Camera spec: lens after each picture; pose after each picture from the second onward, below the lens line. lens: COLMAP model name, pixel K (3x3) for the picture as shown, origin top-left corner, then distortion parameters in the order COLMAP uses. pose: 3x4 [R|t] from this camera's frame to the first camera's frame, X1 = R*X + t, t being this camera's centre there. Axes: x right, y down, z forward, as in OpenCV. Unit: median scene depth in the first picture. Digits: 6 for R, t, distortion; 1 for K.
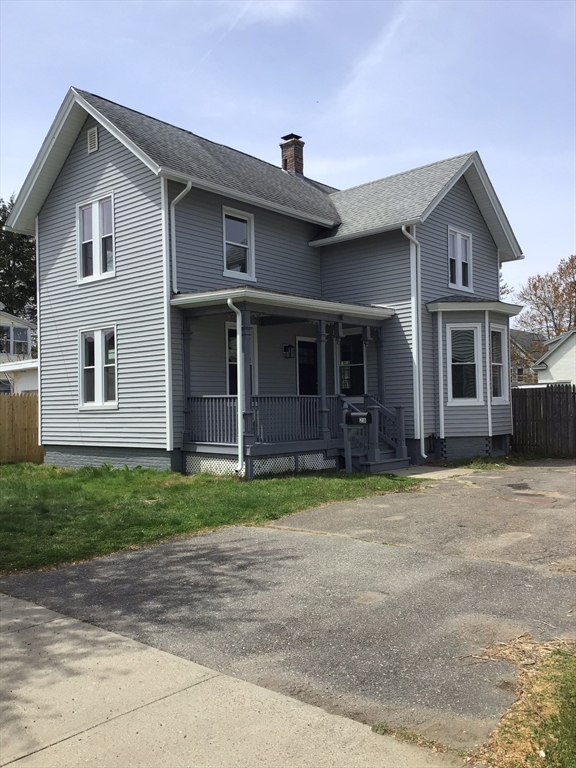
lens RADIAL K [[677.6, 0, 284.9], [0, 677.6, 390.1], [0, 0, 1]] dist [0.134350, -0.247114]
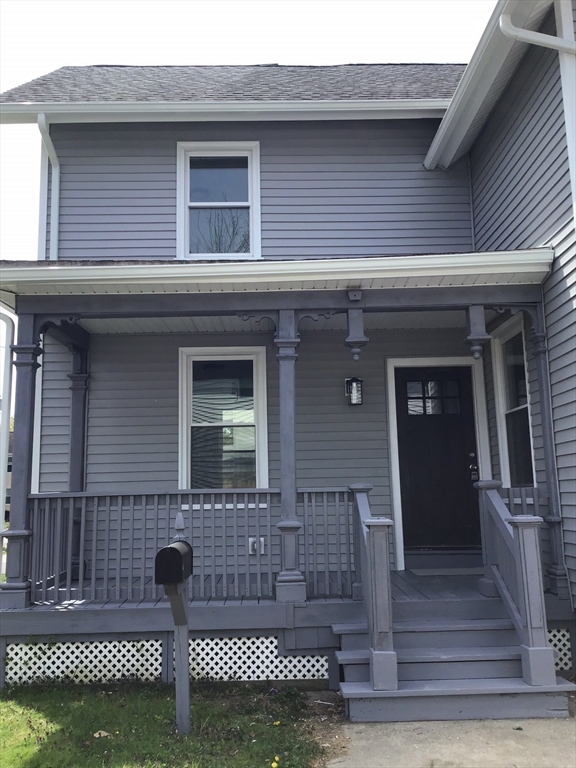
lens RADIAL K [[677.6, 0, 284.9], [0, 677.6, 390.1], [0, 0, 1]] dist [0.134350, -0.247114]
pose [[0.671961, -0.114013, -0.731758, 0.337481], [0.025598, 0.991064, -0.130909, 0.003643], [0.740144, 0.069234, 0.668875, 0.677714]]
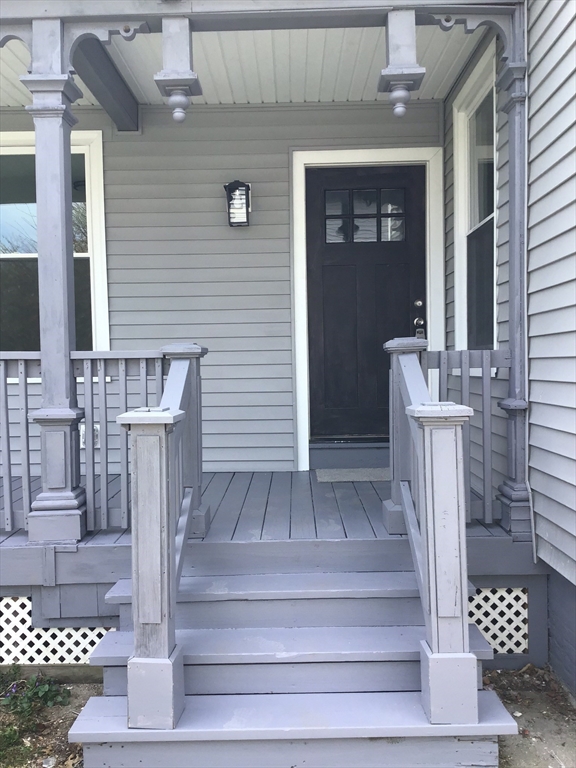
lens RADIAL K [[668.3, 0, 288.0], [0, 668.3, 384.0], [0, 0, 1]] dist [0.108574, -0.181952]
pose [[0.649418, 0.026675, -0.759963, 0.266515], [0.022489, 0.998274, 0.054258, 0.008571], [0.760099, -0.052327, 0.647697, 0.853962]]
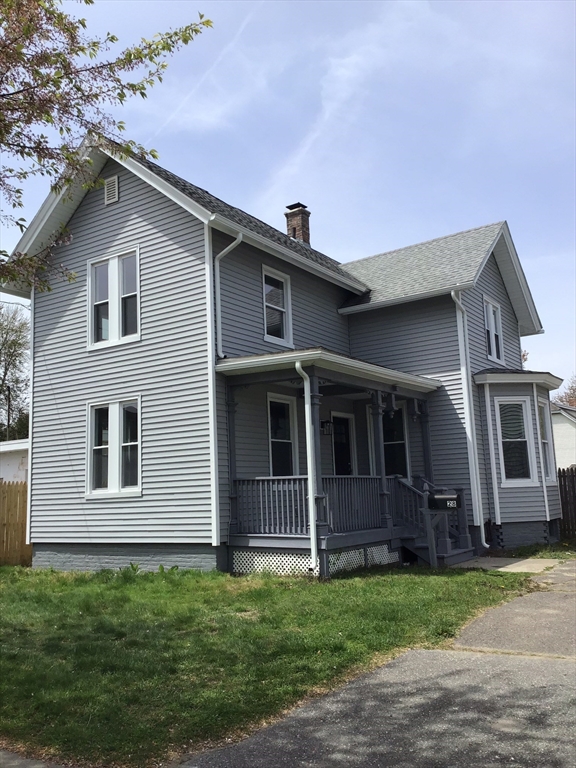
lens RADIAL K [[677.6, 0, 284.9], [0, 677.6, 390.1], [0, 0, 1]] dist [0.134350, -0.247114]
pose [[0.991859, 0.002221, 0.127323, -0.168470], [0.014294, 0.991587, -0.128647, 0.008548], [-0.126537, 0.129420, 0.983483, 0.135305]]
